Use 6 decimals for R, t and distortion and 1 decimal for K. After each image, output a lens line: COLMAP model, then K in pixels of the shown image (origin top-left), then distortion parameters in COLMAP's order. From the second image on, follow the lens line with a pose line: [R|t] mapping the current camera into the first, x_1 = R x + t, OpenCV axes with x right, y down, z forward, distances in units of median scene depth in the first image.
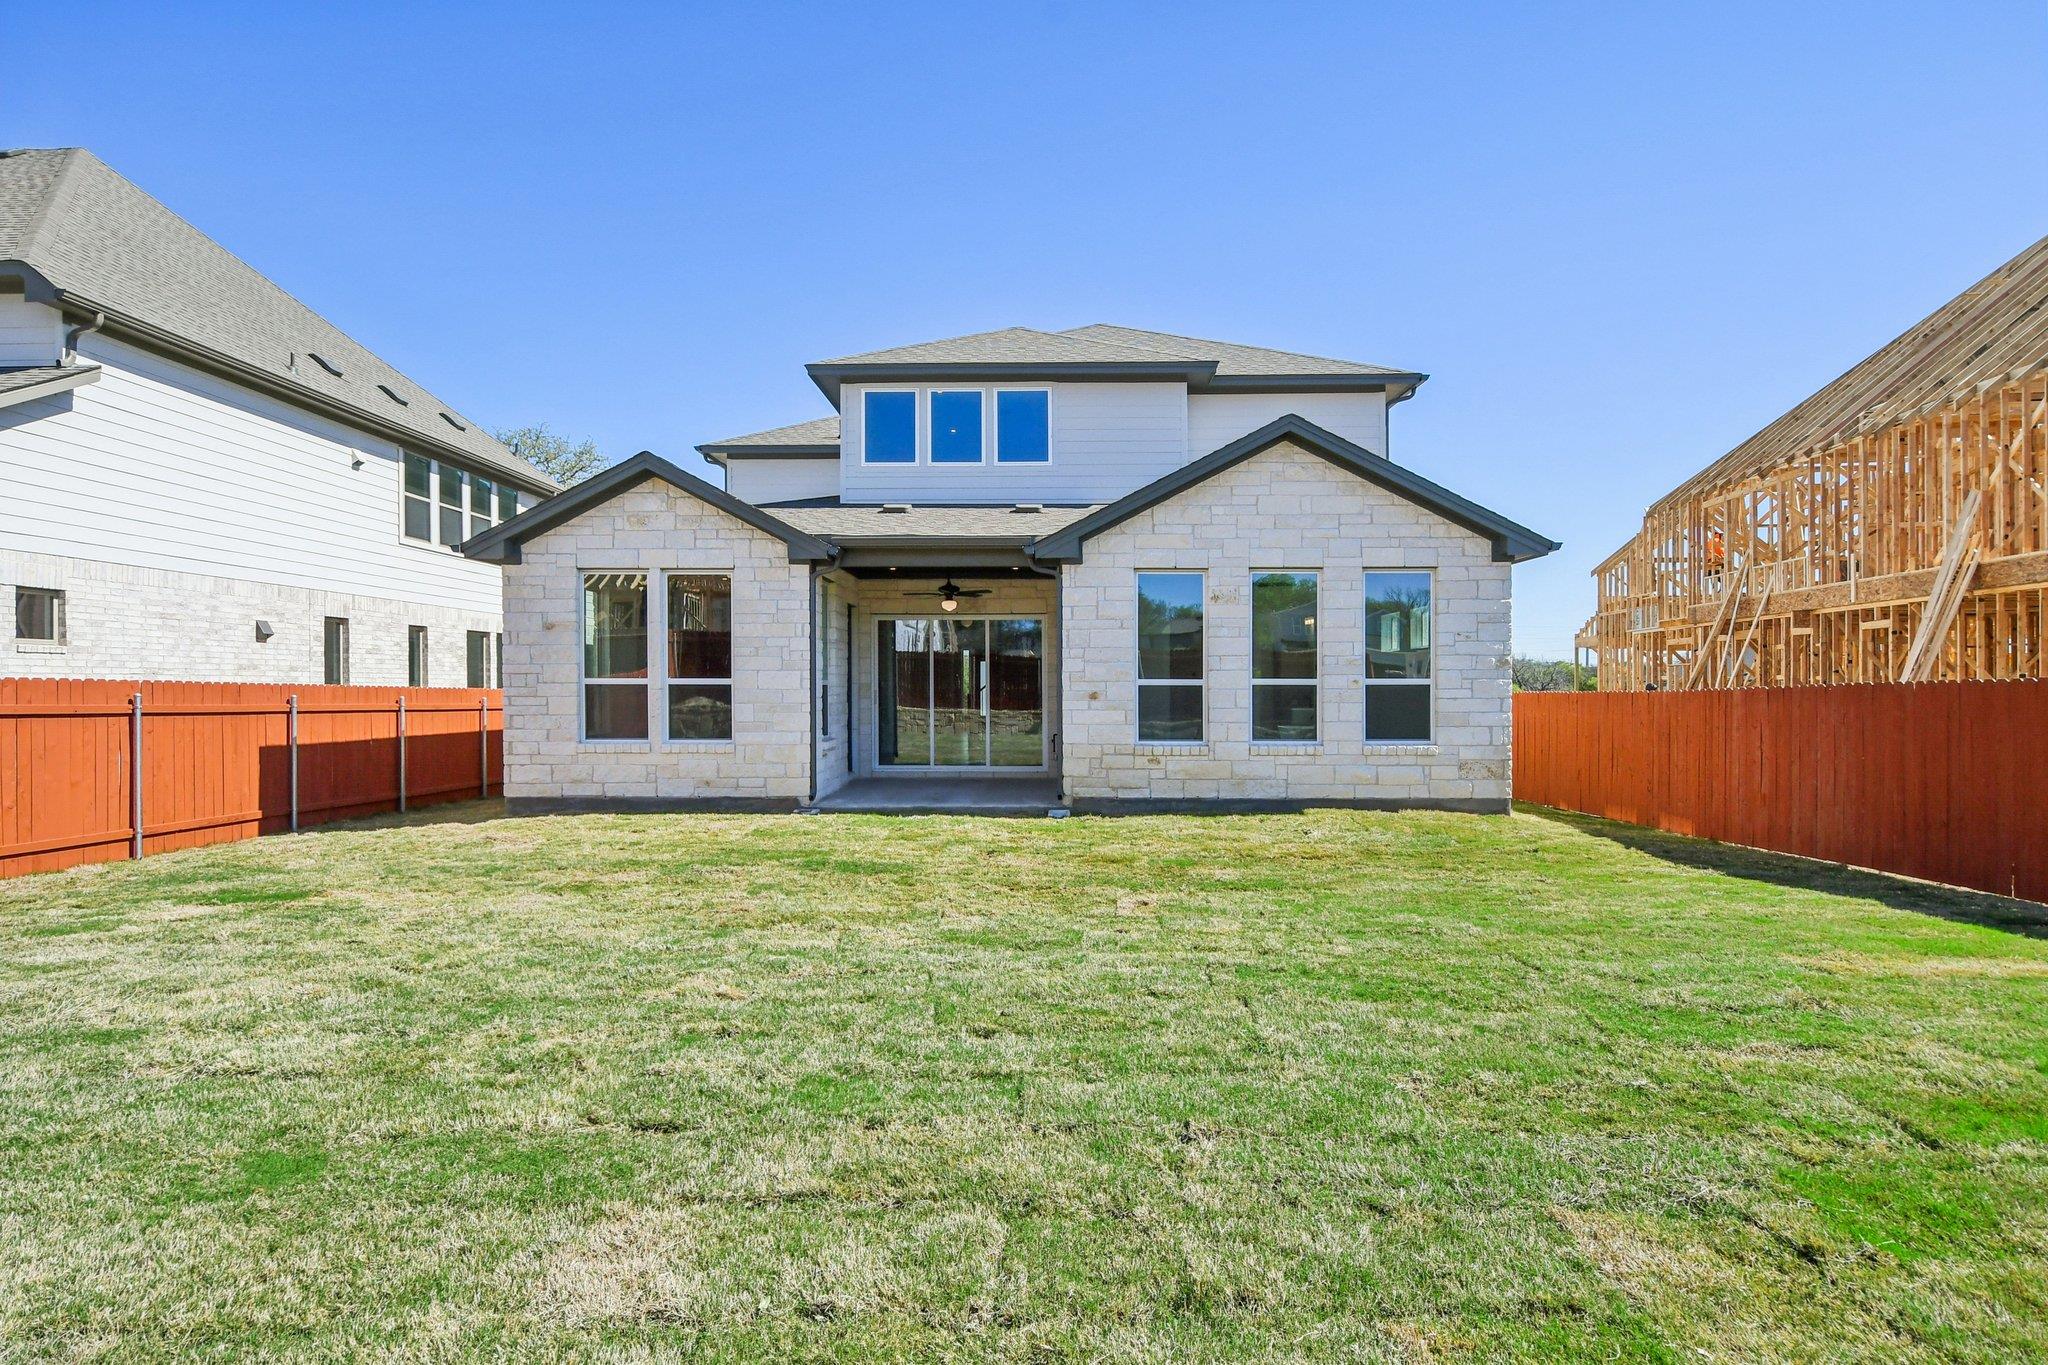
lens RADIAL K [[1108.9, 0, 1027.3], [0, 1108.9, 703.7], [0, 0, 1]] dist [-0.000567, -0.000606]
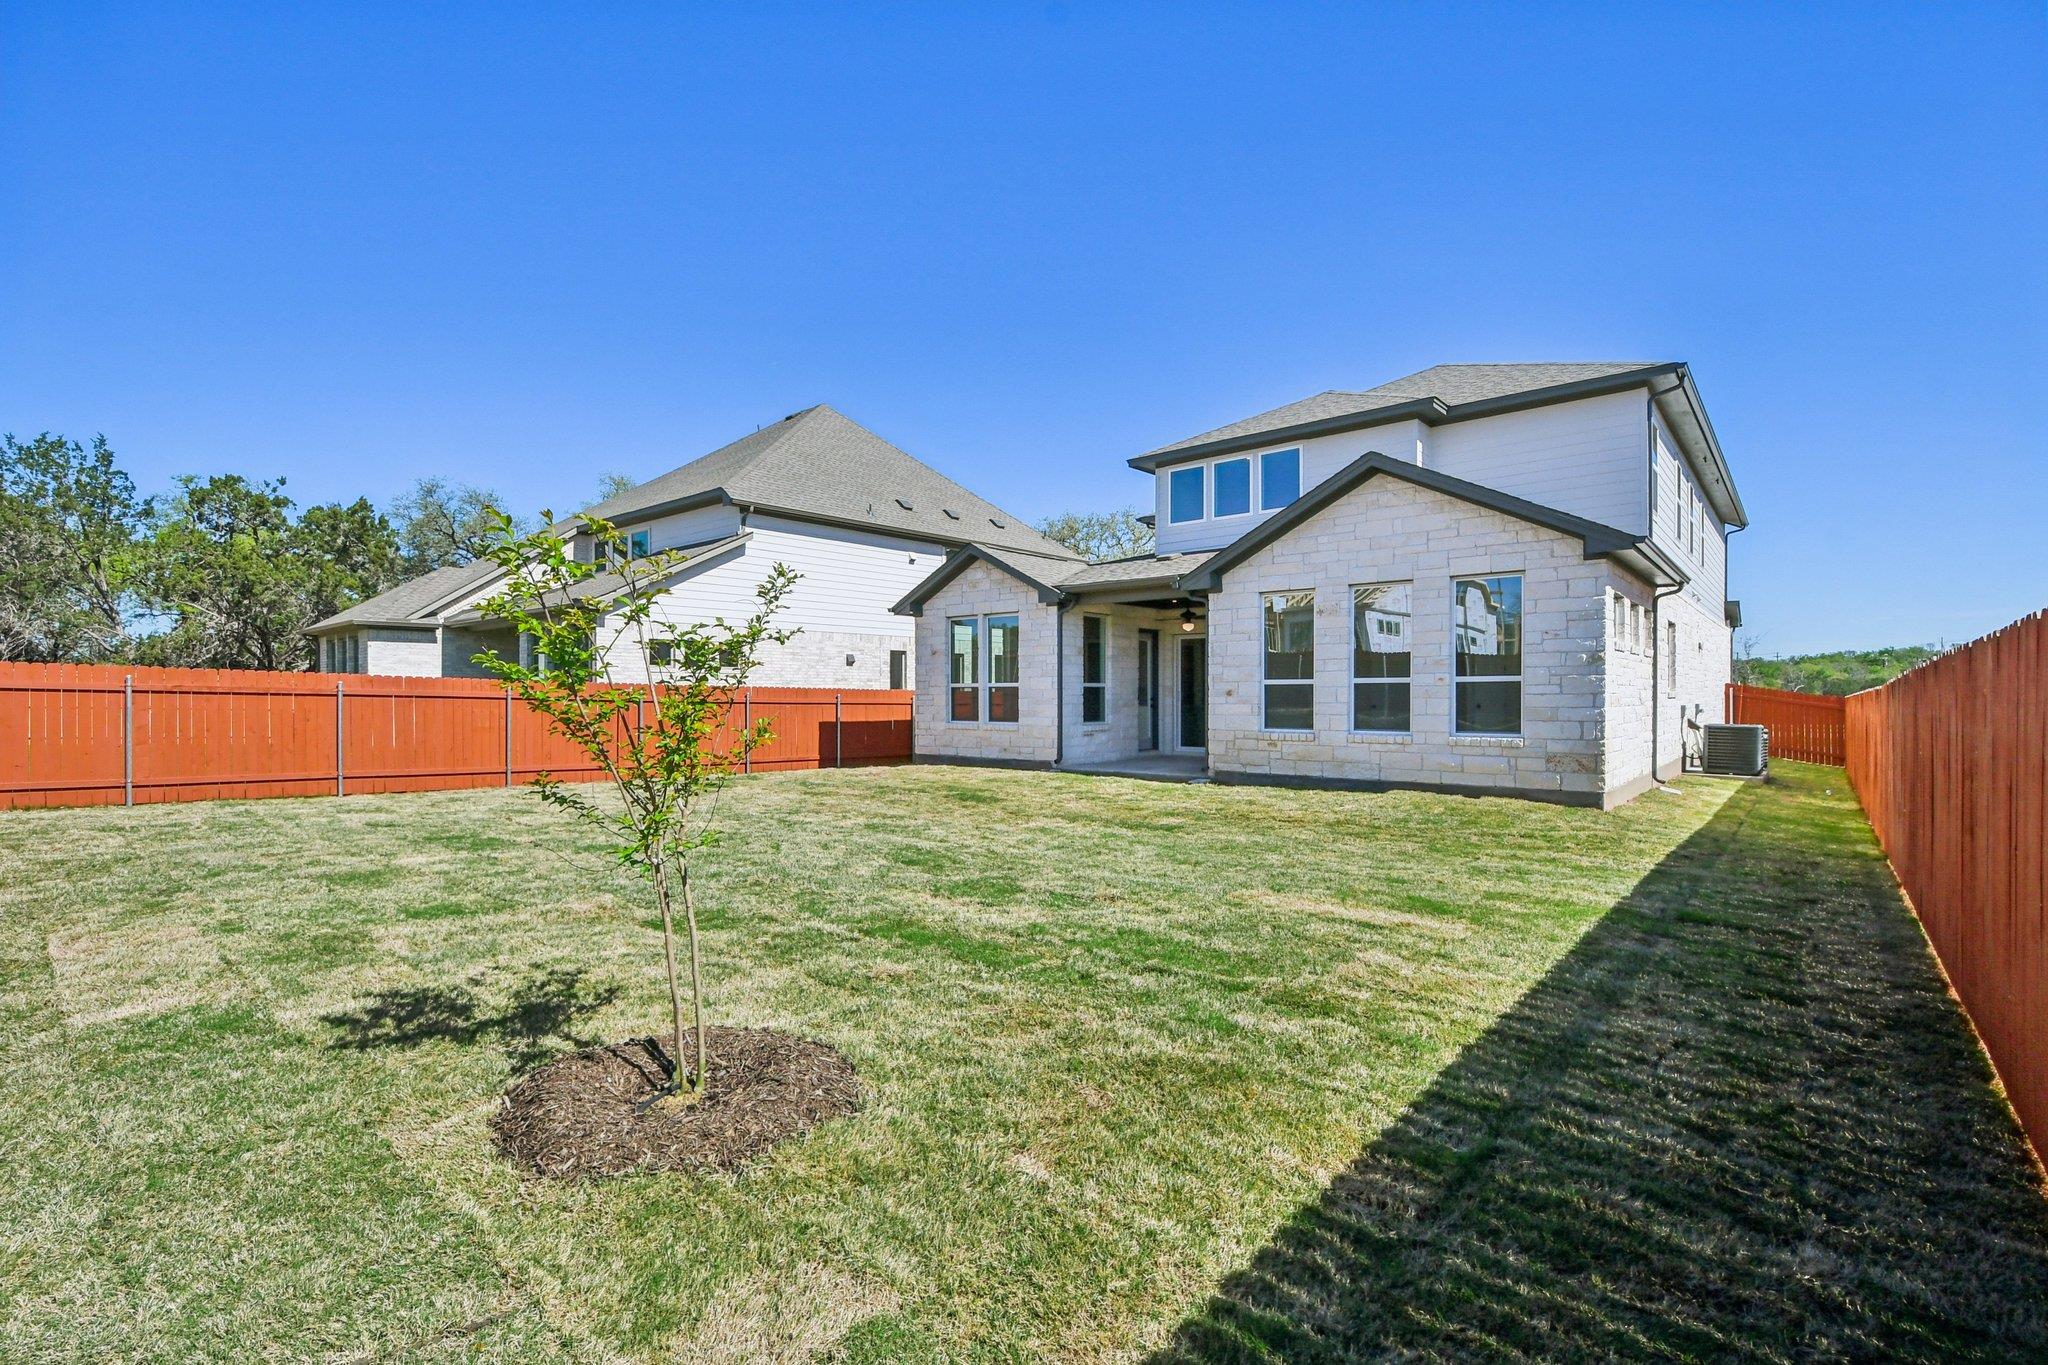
lens RADIAL K [[912.8, 0, 1020.8], [0, 912.8, 730.0], [0, 0, 1]] dist [0.001722, -0.000615]
pose [[0.771245, 0.021969, -0.636159, 0.553119], [-0.006900, 0.999634, 0.026156, 0.009805], [0.636501, -0.015783, 0.771114, 0.017198]]
